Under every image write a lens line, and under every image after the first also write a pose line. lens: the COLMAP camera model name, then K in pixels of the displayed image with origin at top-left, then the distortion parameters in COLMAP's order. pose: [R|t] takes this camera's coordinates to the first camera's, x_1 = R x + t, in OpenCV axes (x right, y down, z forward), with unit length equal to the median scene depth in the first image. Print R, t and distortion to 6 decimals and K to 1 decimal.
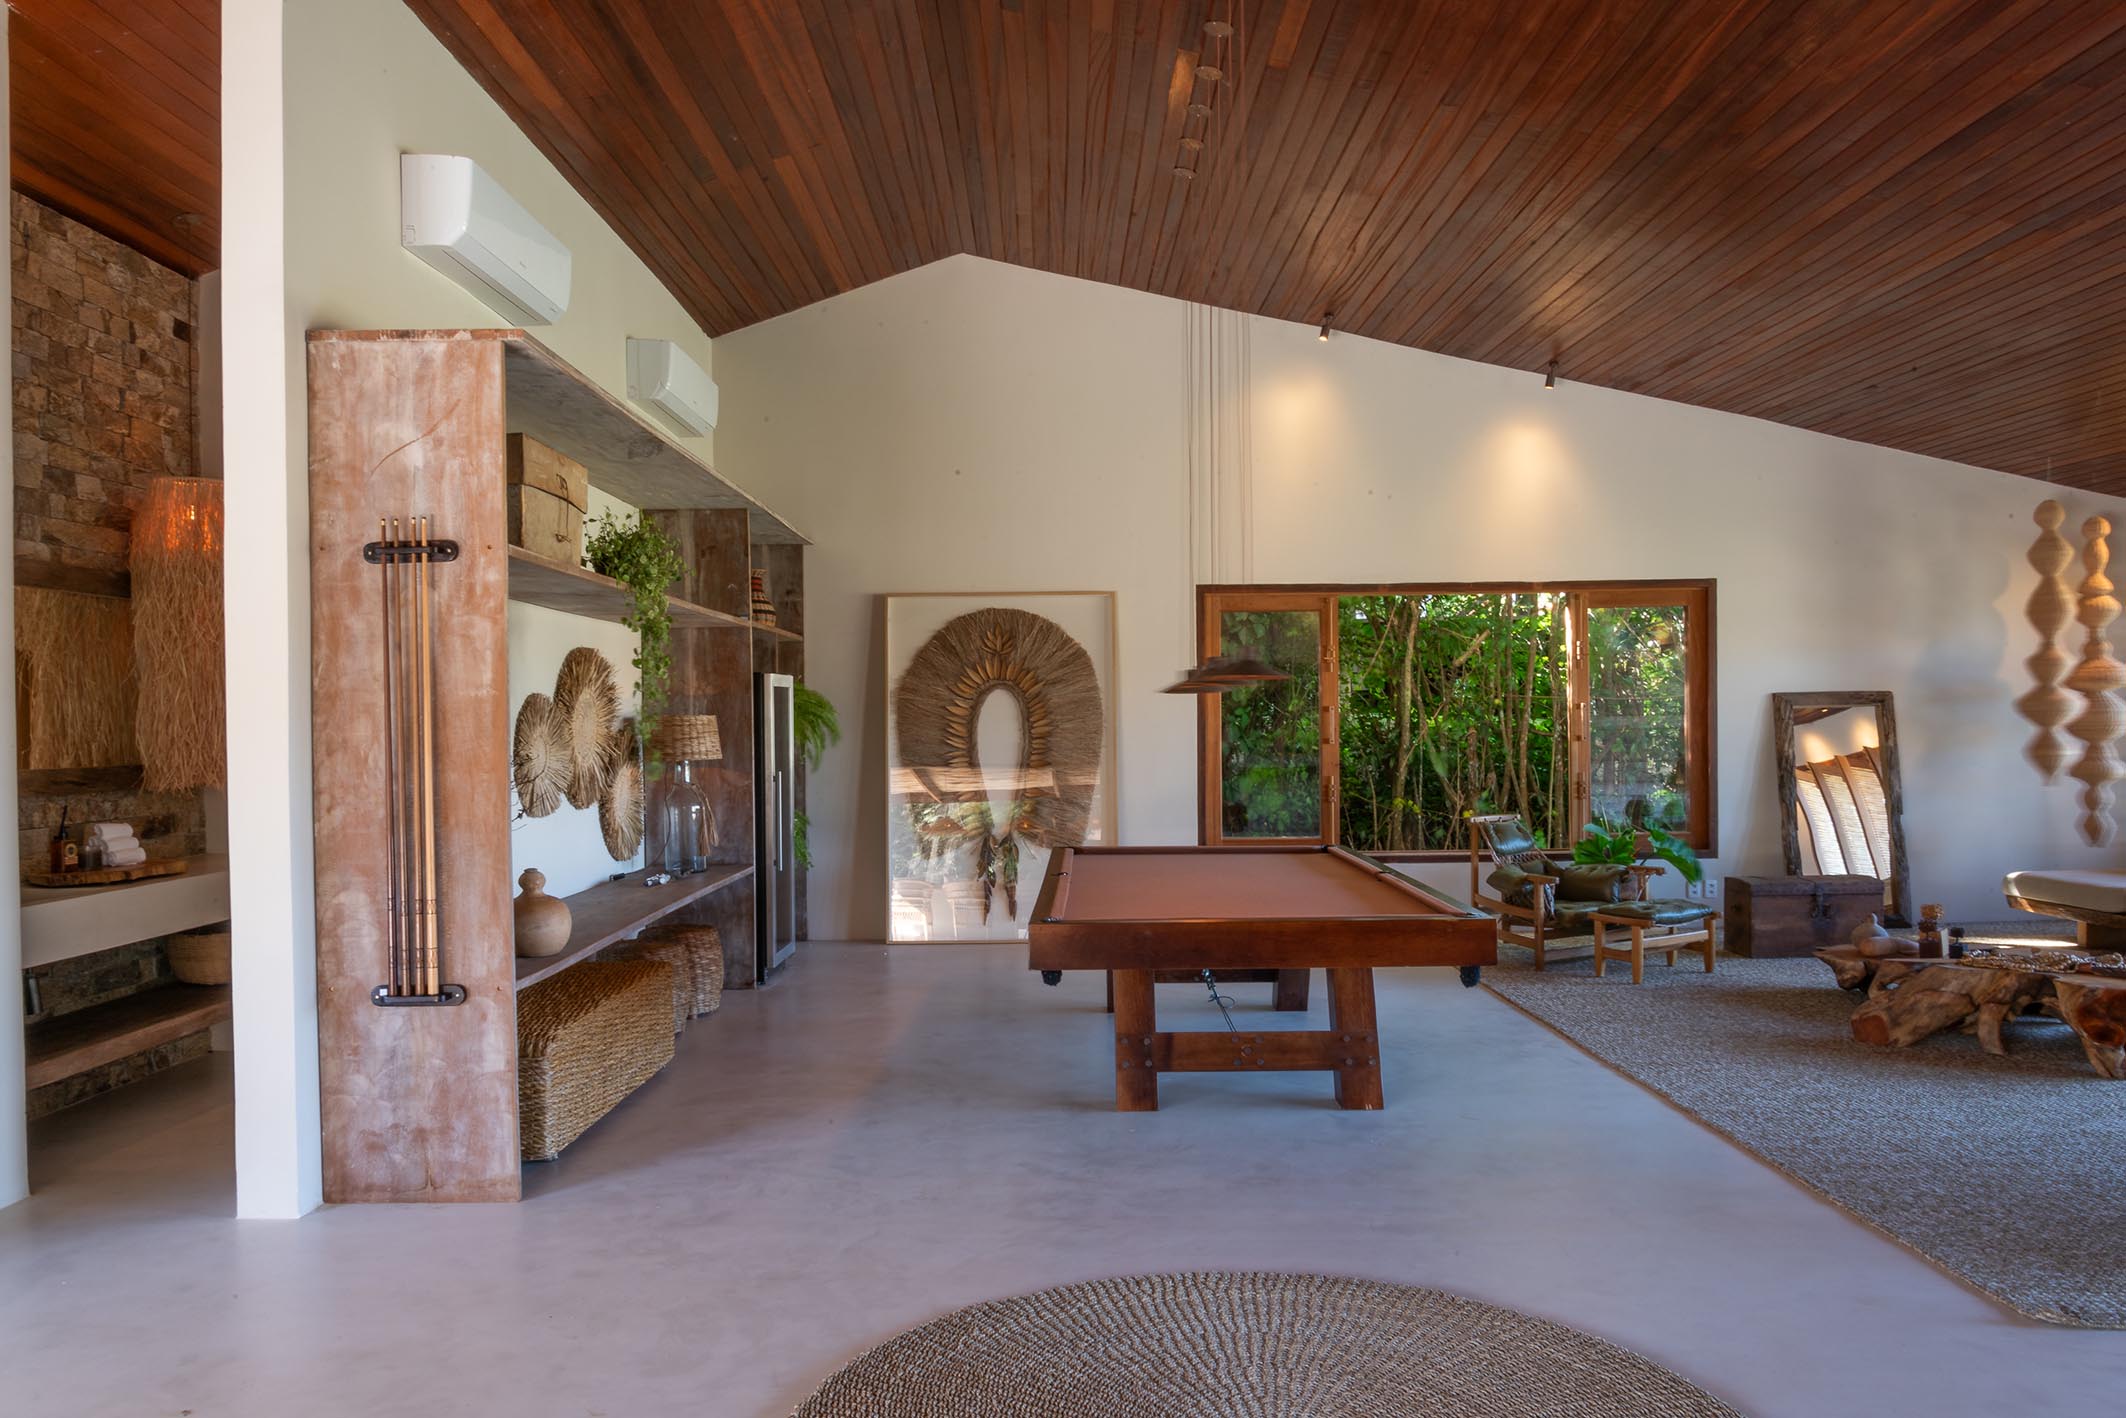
lens RADIAL K [[1430.3, 0, 1069.6], [0, 1430.3, 723.7], [0, 0, 1]] dist [0.004422, -0.024922]
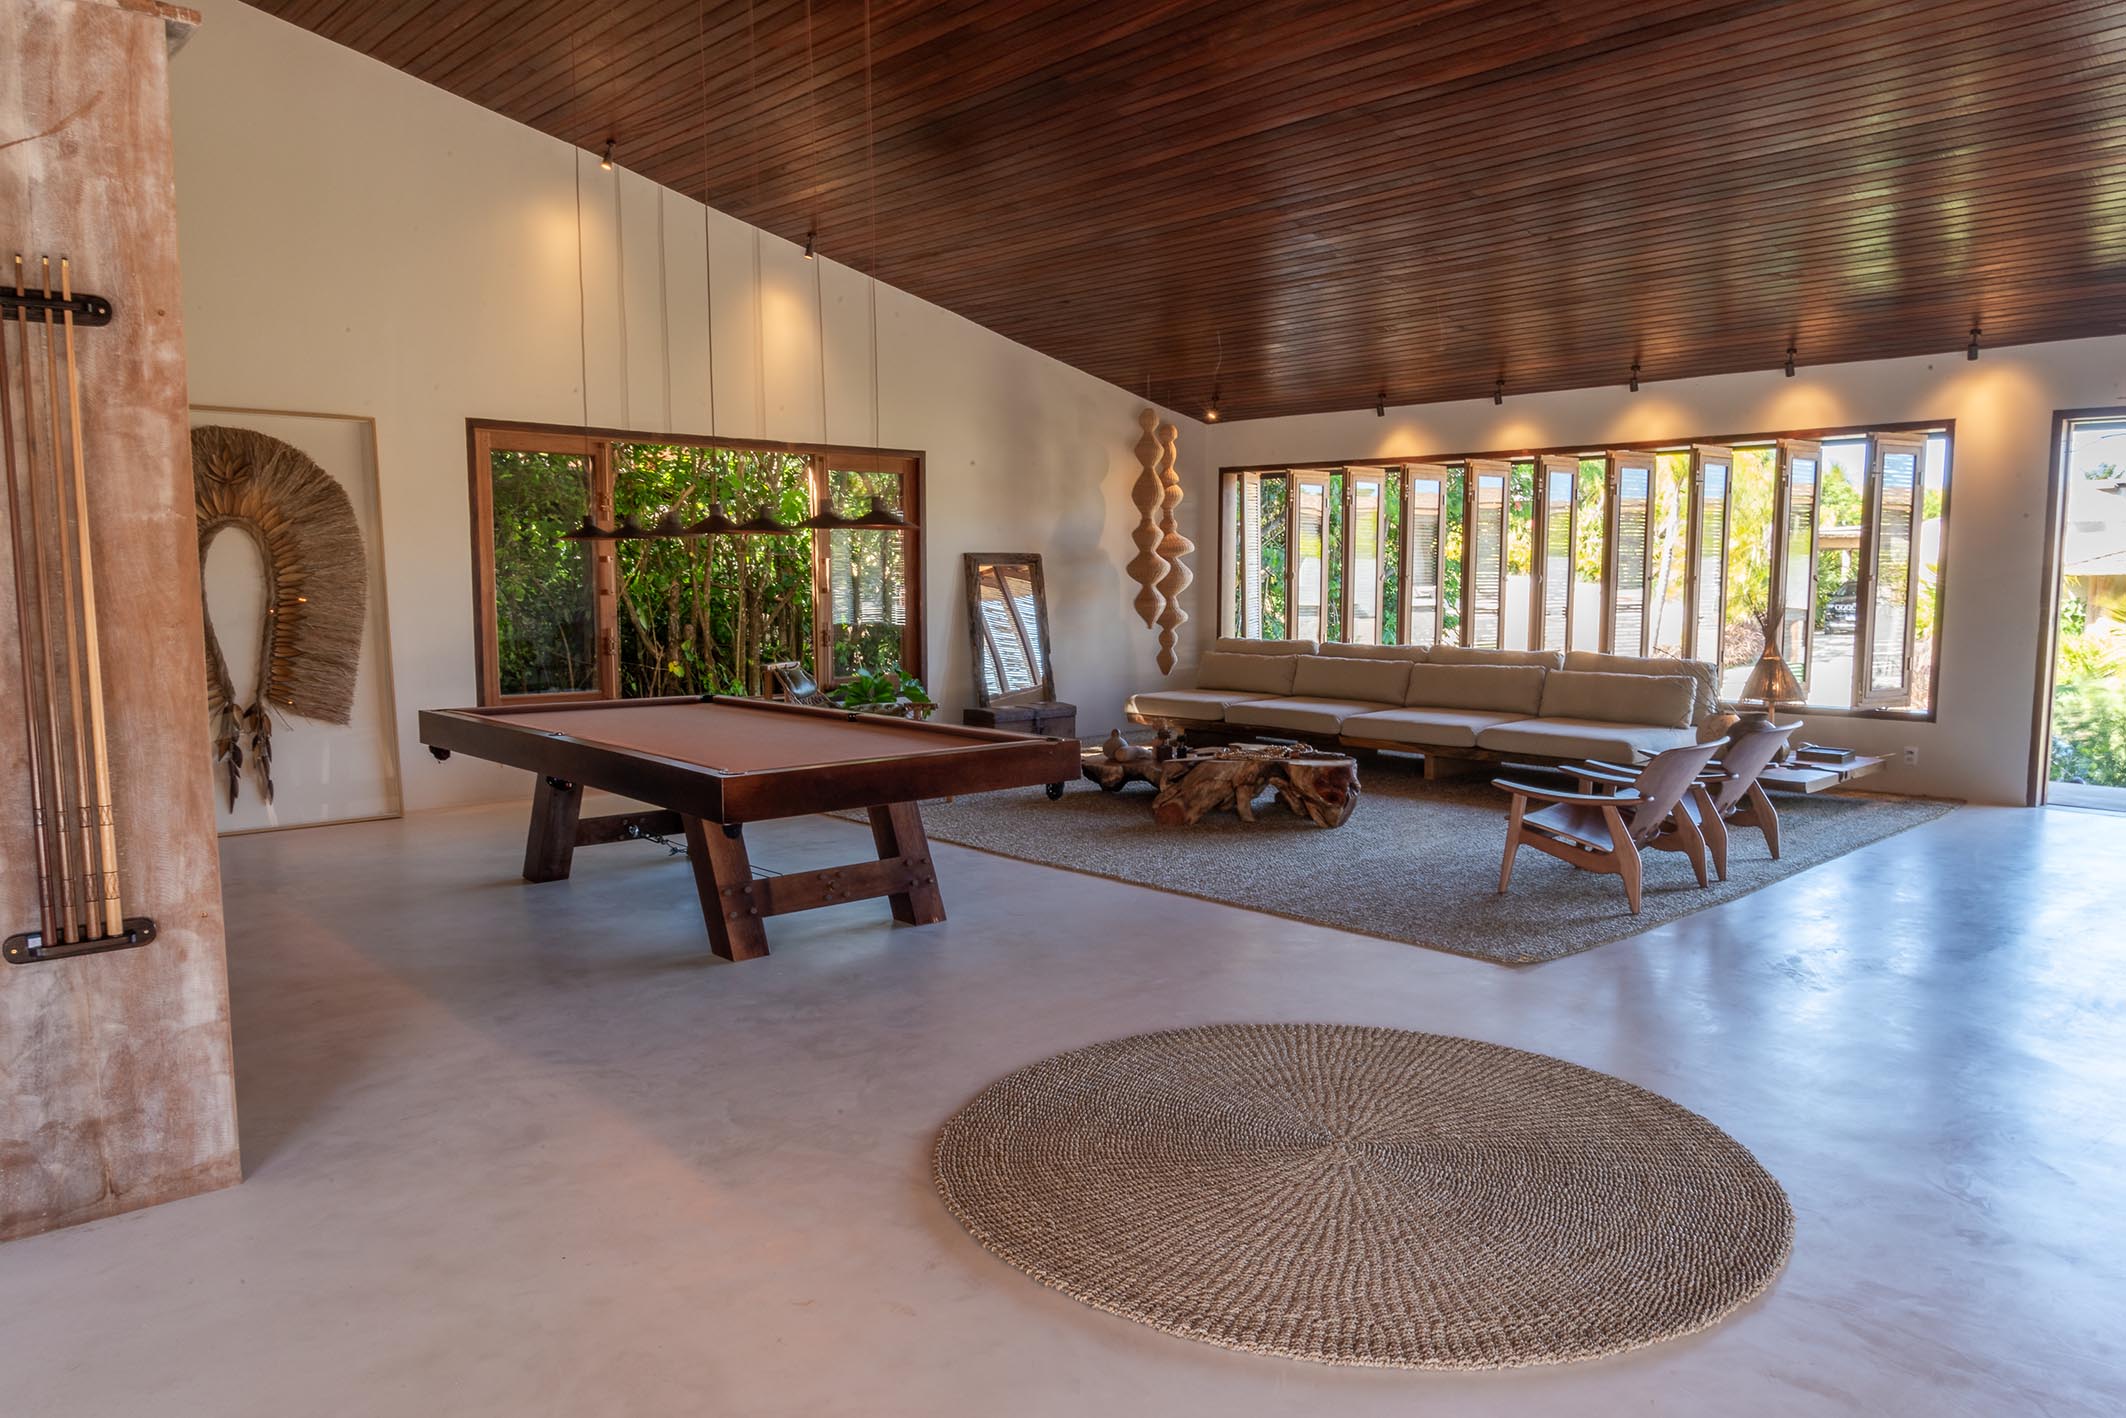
lens RADIAL K [[1432.1, 0, 1063.0], [0, 1432.1, 709.0], [0, 0, 1]] dist [0.005362, -0.017443]
pose [[0.739554, -0.050261, 0.671218, -0.307740], [-0.011034, 0.996169, 0.086751, 0.004107], [-0.673007, -0.071564, 0.736166, 0.082718]]
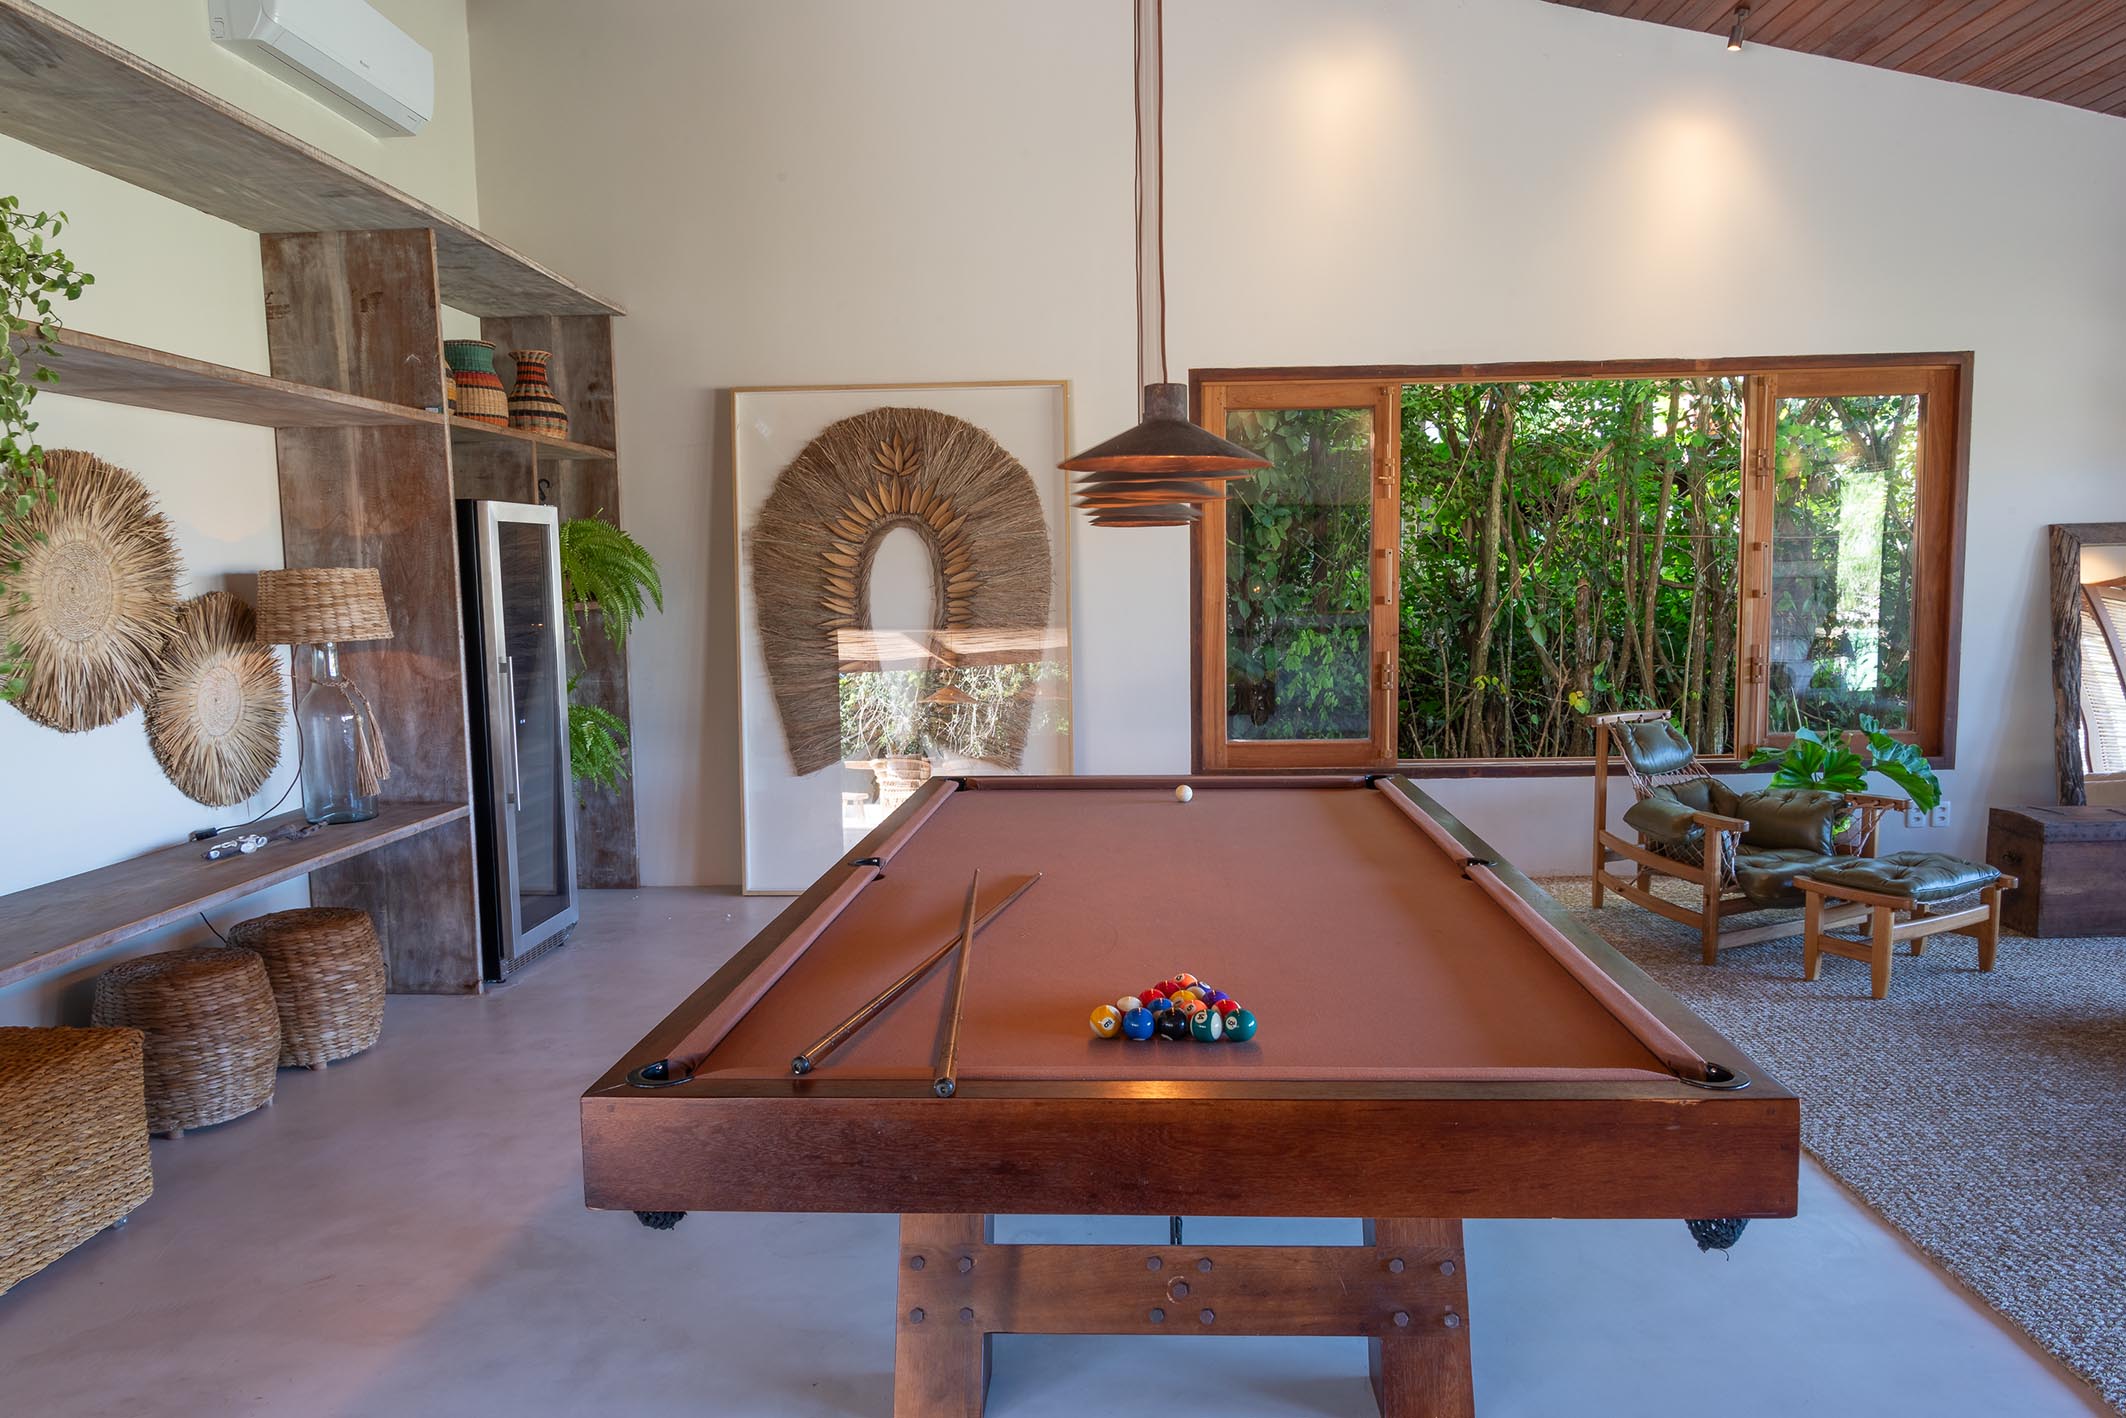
lens RADIAL K [[1430.3, 0, 1069.6], [0, 1430.3, 723.7], [0, 0, 1]] dist [0.004422, -0.024922]
pose [[0.999083, -0.001984, -0.042763, 0.074449], [0.006376, 0.994680, 0.102820, -0.000587], [0.042332, -0.102999, 0.993780, 0.380984]]
